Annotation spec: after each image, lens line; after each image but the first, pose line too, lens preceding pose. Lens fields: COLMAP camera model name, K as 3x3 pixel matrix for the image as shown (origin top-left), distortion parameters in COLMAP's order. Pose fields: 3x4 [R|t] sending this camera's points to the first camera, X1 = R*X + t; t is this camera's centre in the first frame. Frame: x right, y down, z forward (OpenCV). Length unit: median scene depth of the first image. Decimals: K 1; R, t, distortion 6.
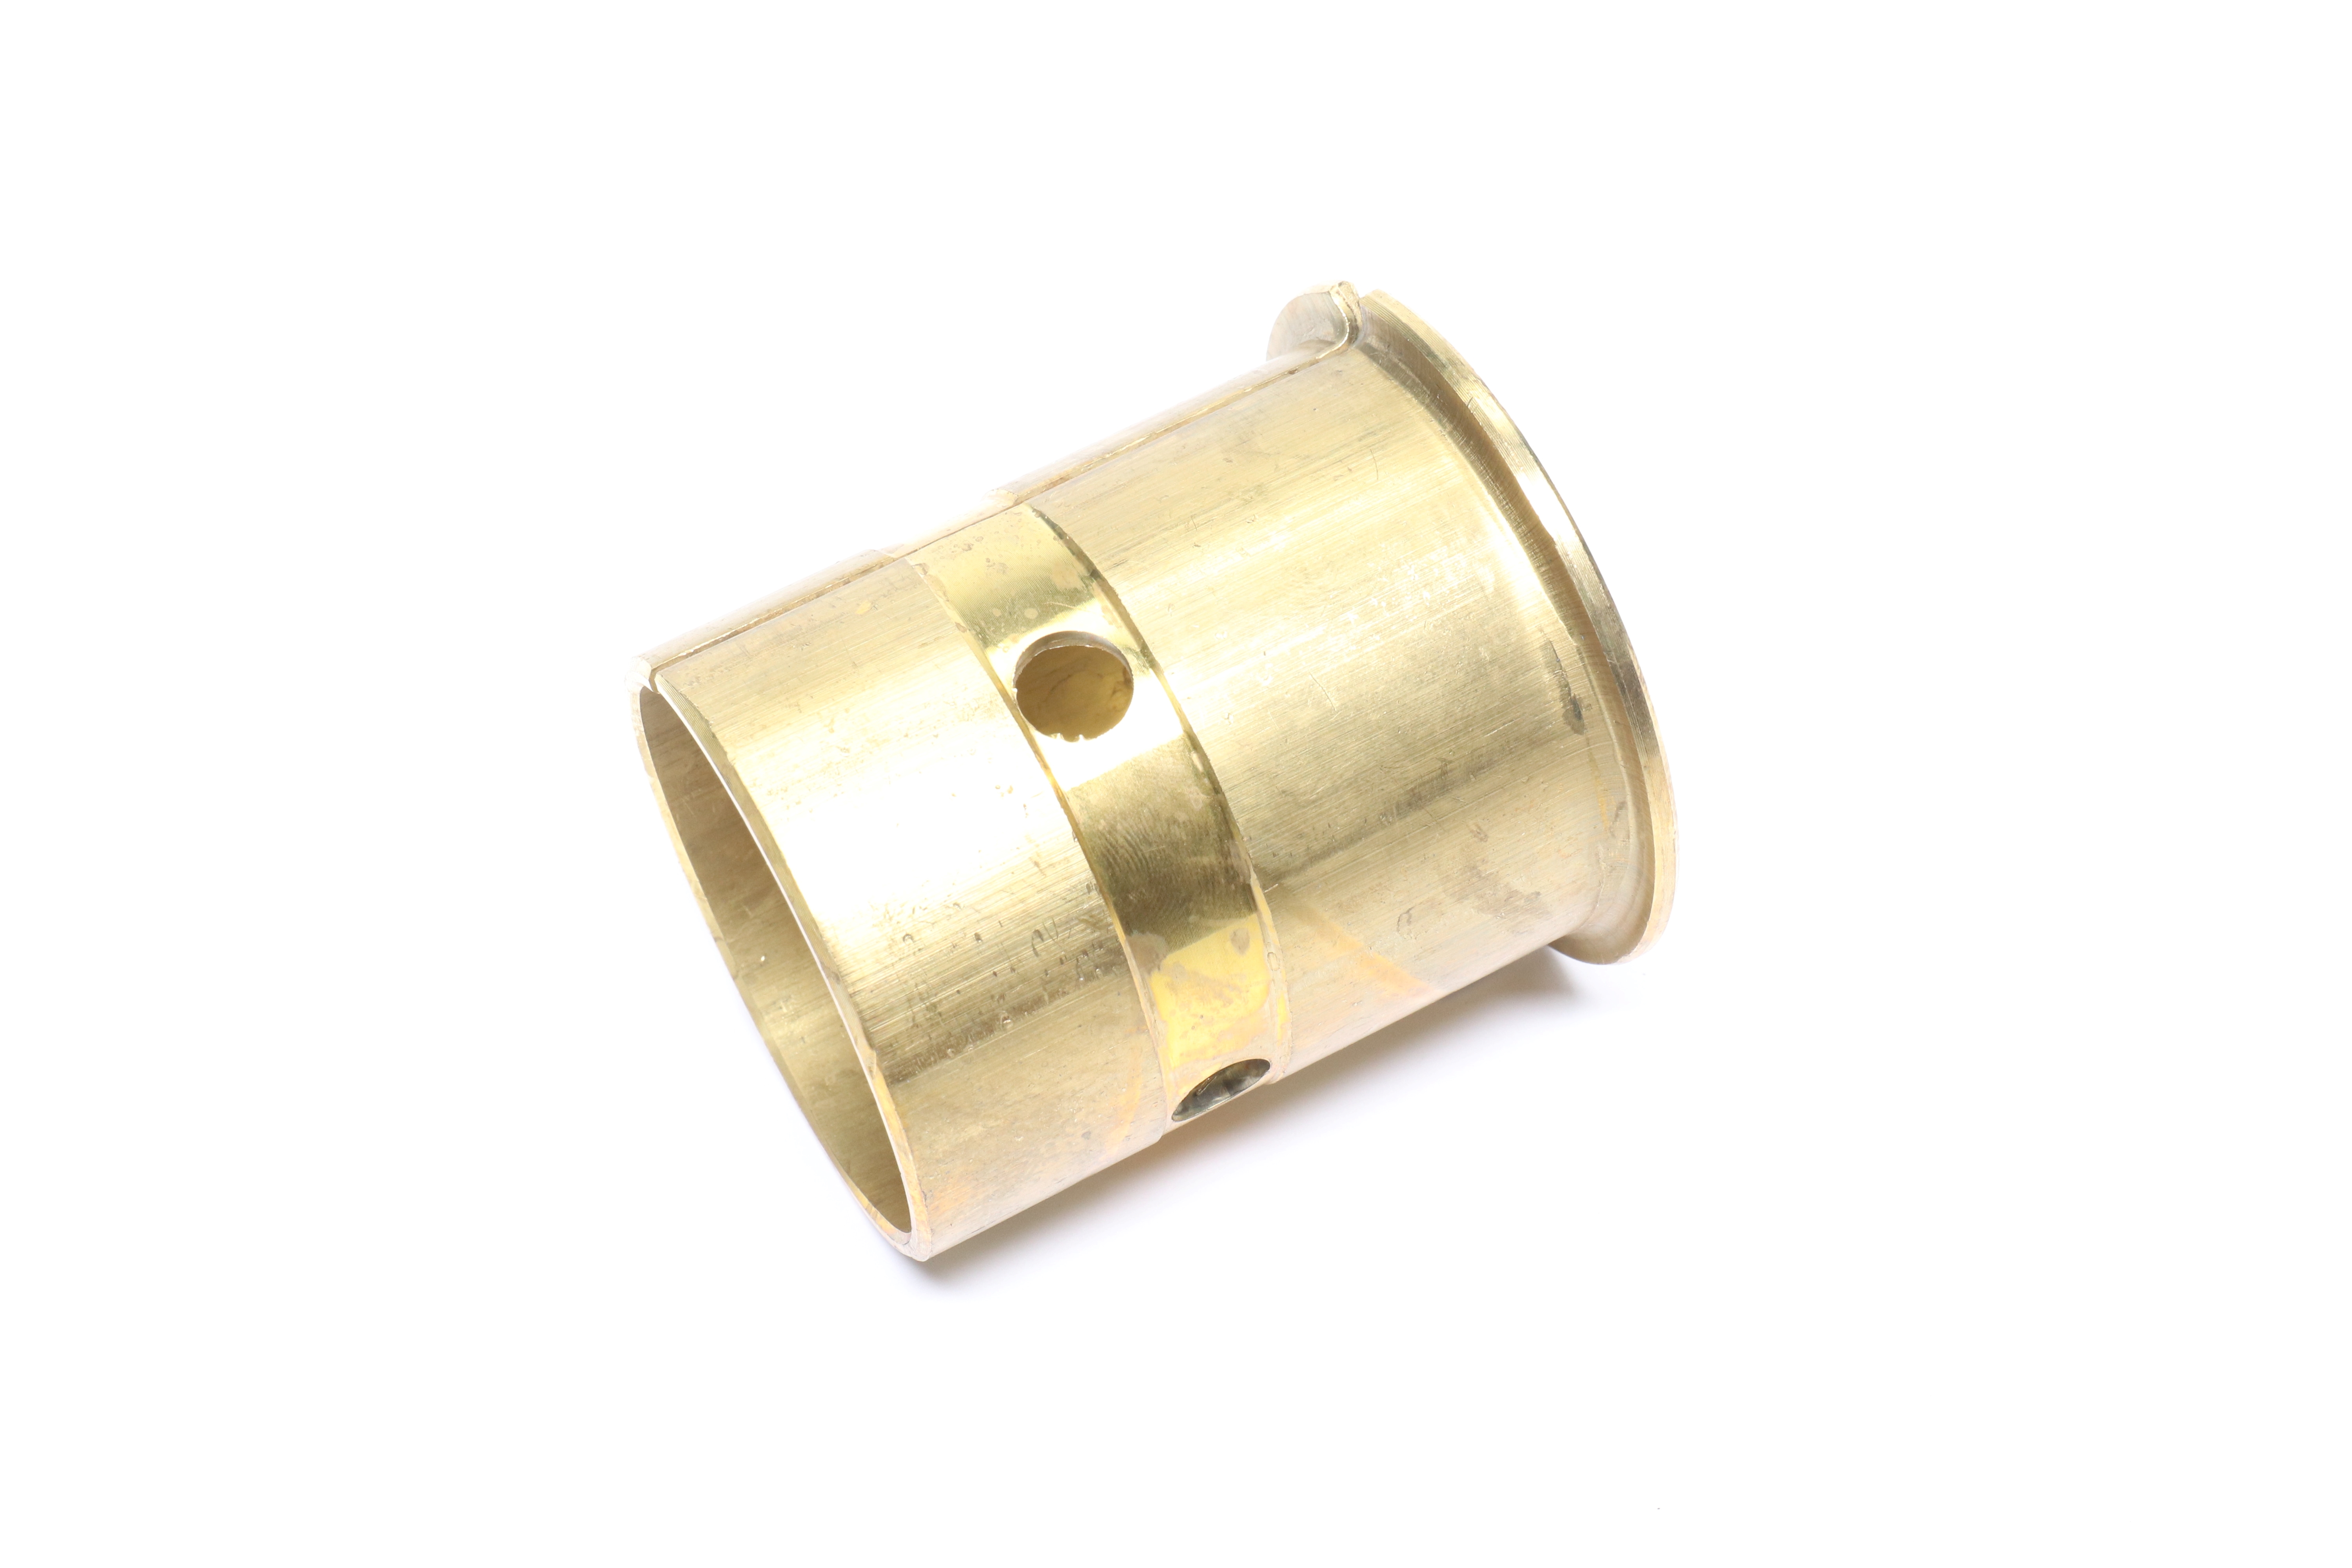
lens RADIAL K [[4292.9, 0, 1176.0], [0, 4292.9, 784.0], [0, 0, 1]] dist [-0.022755, -0.018336]
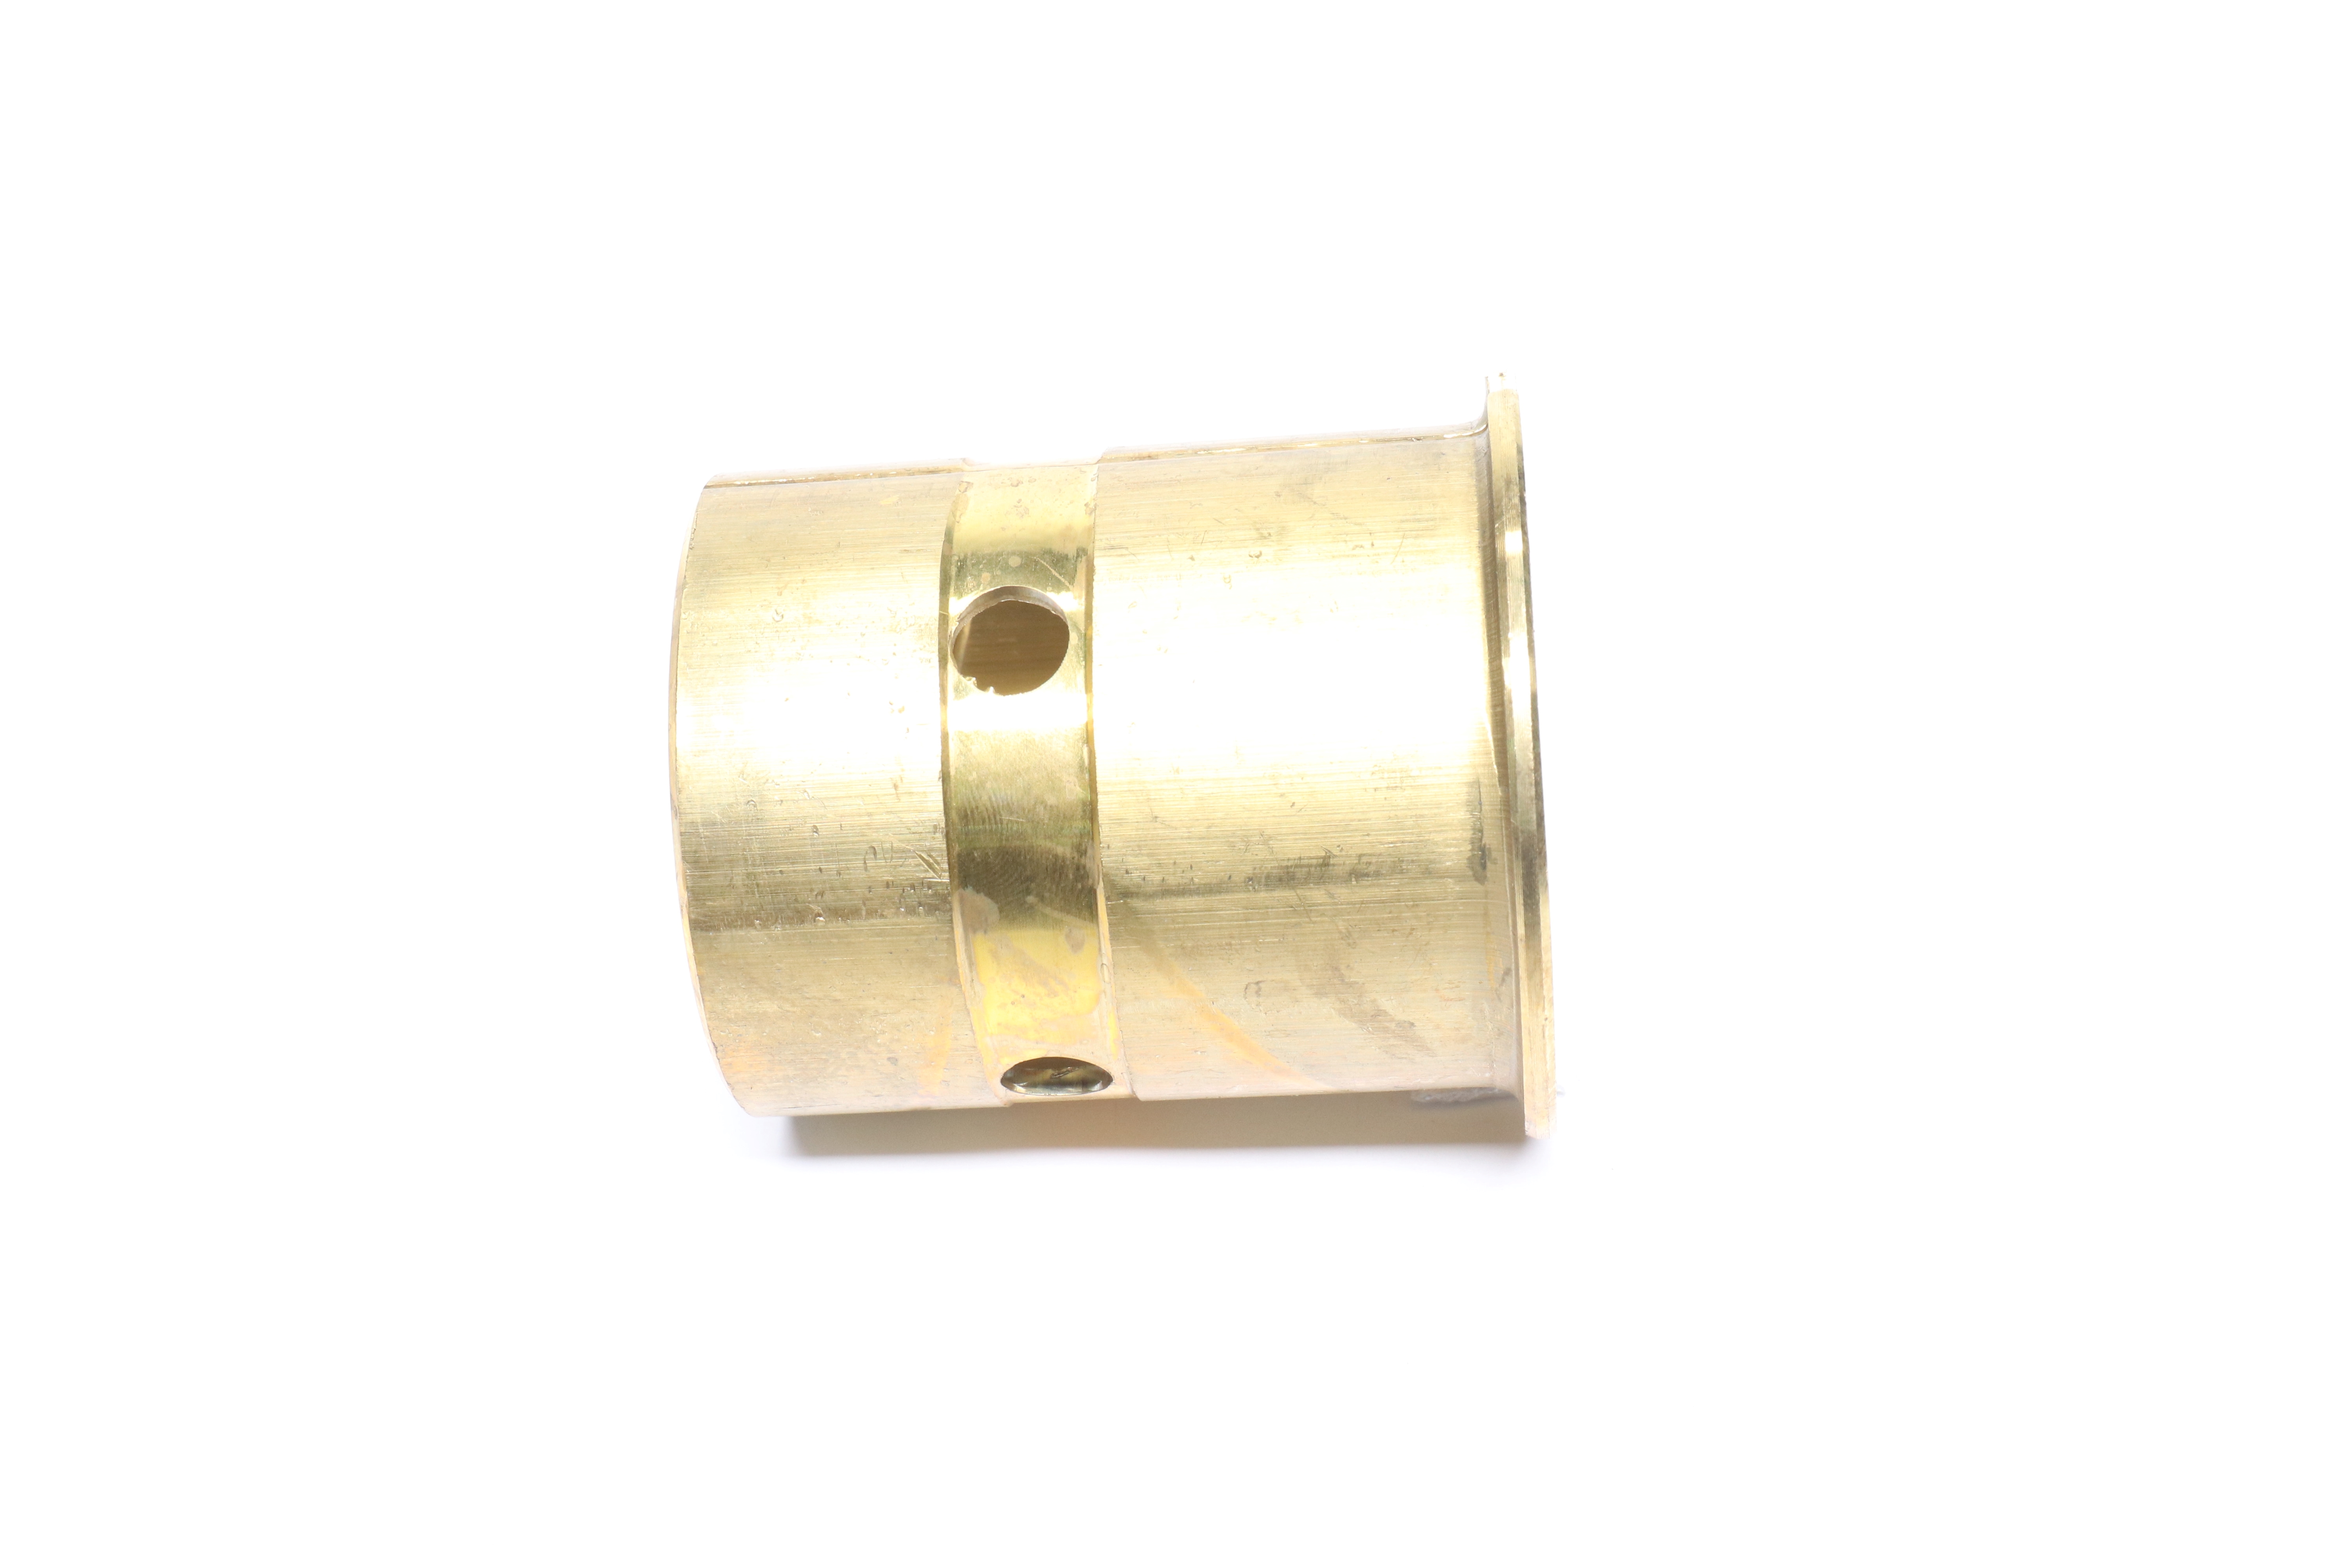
lens RADIAL K [[4292.9, 0, 1176.0], [0, 4292.9, 784.0], [0, 0, 1]] dist [-0.022755, -0.018336]
pose [[0.852451, 0.373103, -0.366226, 0.388002], [-0.368711, 0.925667, 0.084812, -0.090702], [0.370647, 0.062734, 0.926653, 0.078532]]
